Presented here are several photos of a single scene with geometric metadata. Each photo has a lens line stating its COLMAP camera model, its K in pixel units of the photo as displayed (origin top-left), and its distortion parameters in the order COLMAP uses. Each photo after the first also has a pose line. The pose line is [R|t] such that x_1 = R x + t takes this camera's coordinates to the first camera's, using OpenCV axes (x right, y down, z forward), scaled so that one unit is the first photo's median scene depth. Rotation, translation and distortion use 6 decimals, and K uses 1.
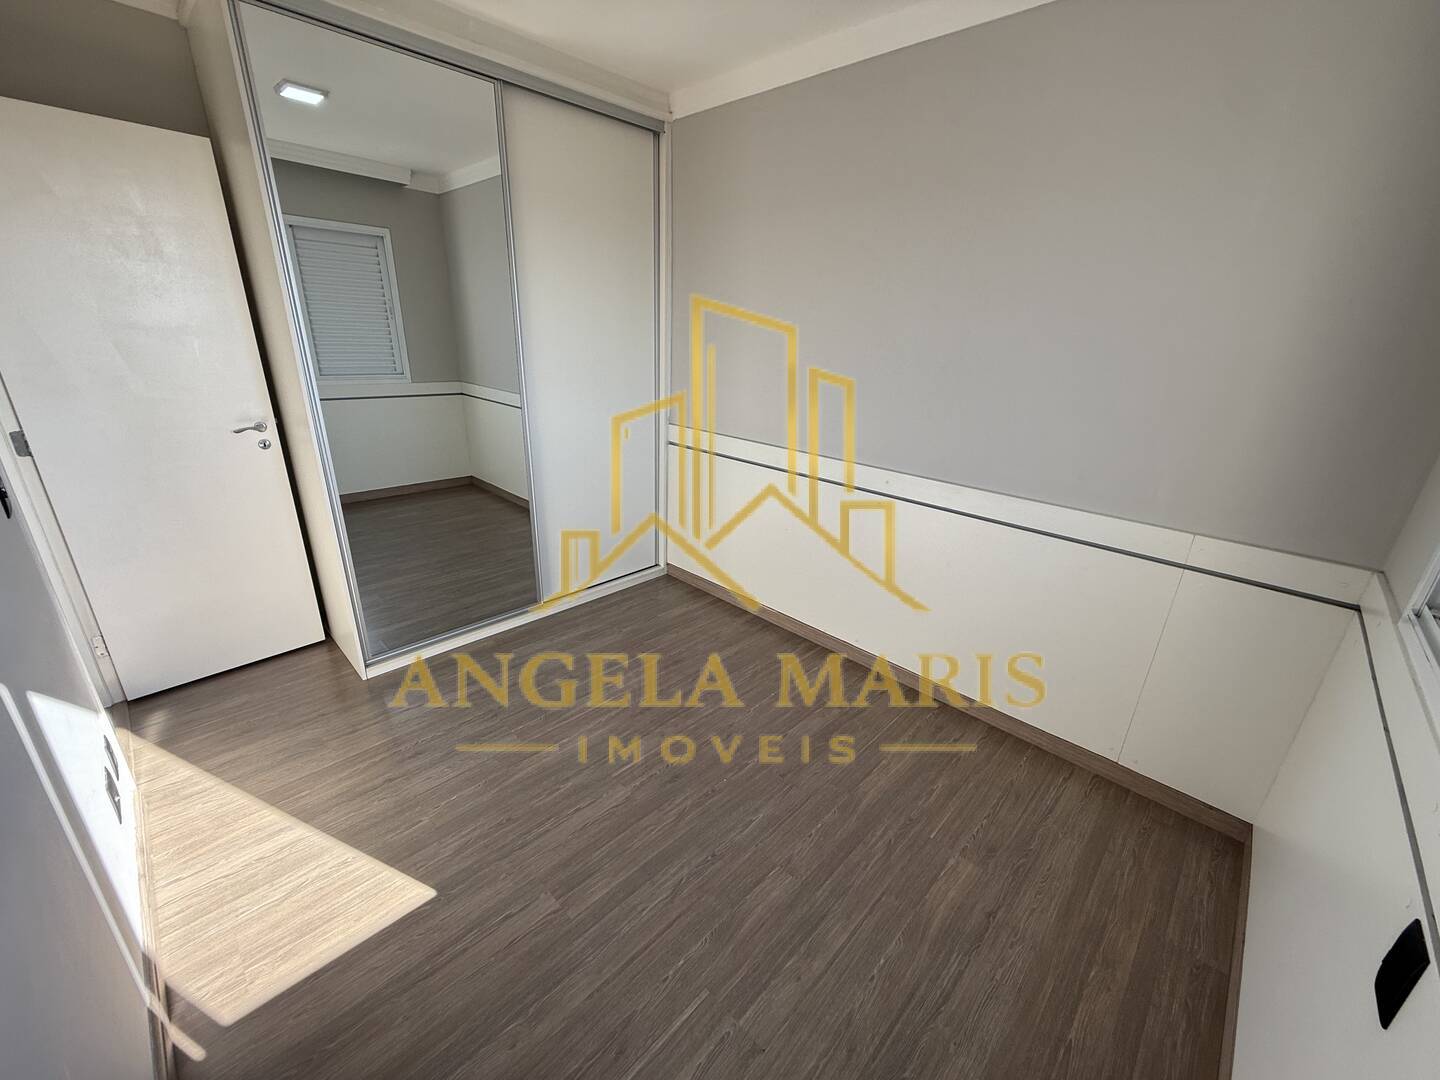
lens RADIAL K [[573.3, 0, 717.9], [0, 573.3, 538.3], [0, 0, 1]] dist [0.002404, -0.000588]
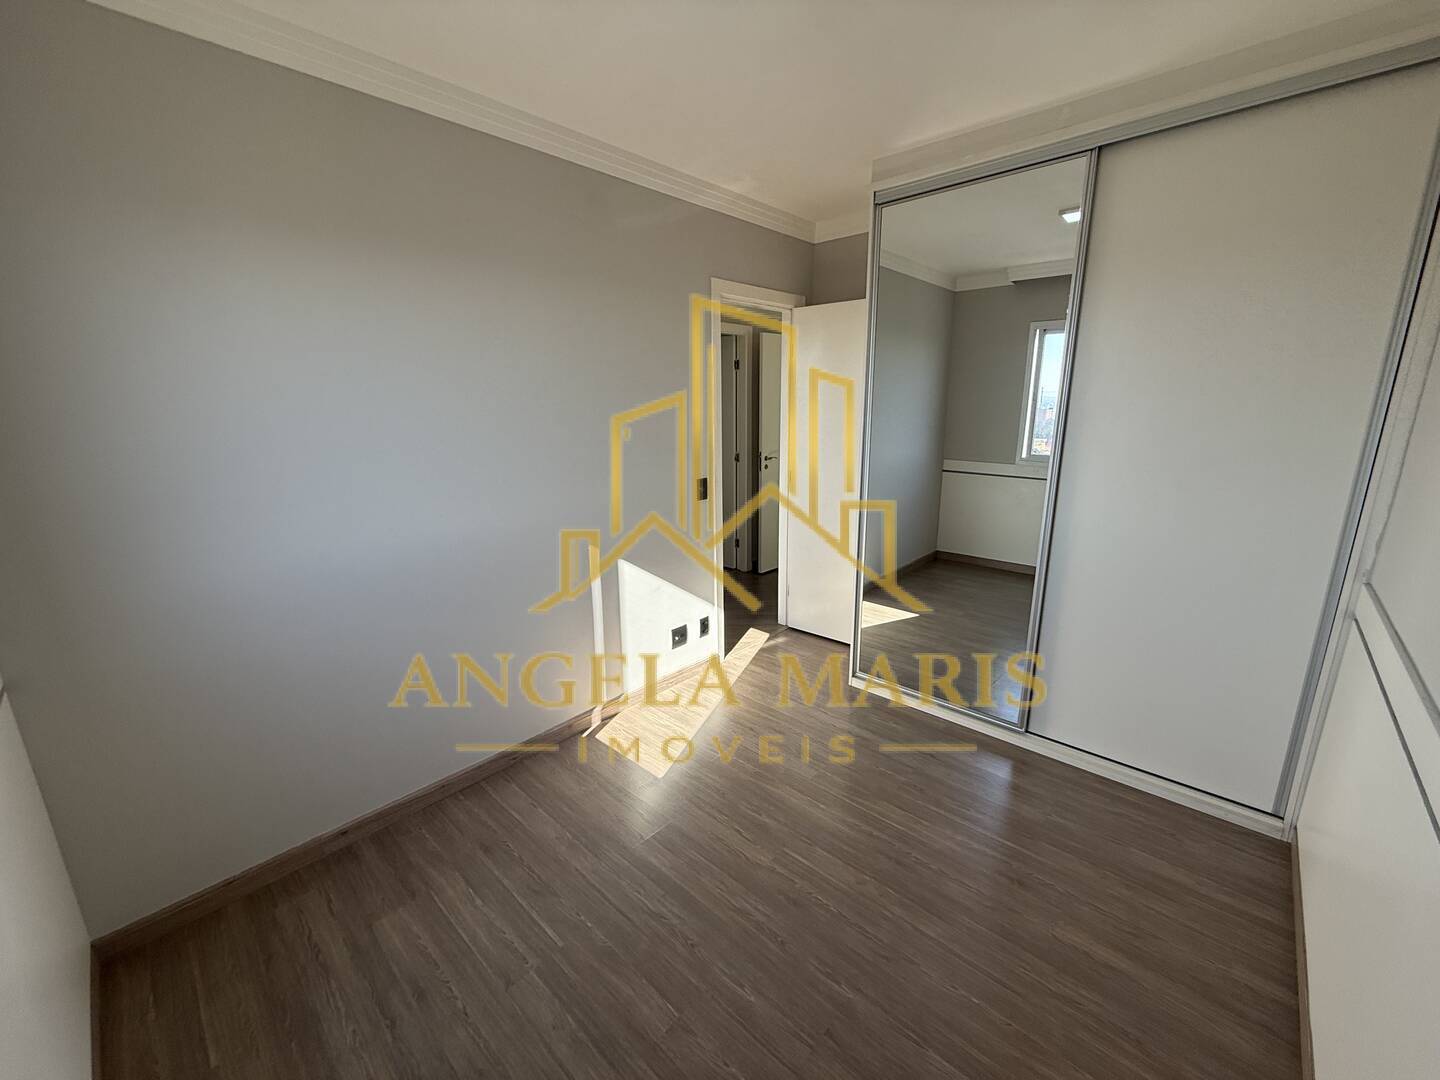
lens RADIAL K [[573.3, 0, 742.1], [0, 573.3, 557.5], [0, 0, 1]] dist [0.002404, -0.000588]
pose [[0.038371, 0.227310, -0.973066, 0.687997], [-0.333146, 0.920982, 0.202006, -0.239921], [0.942094, 0.316422, 0.111066, 0.663081]]
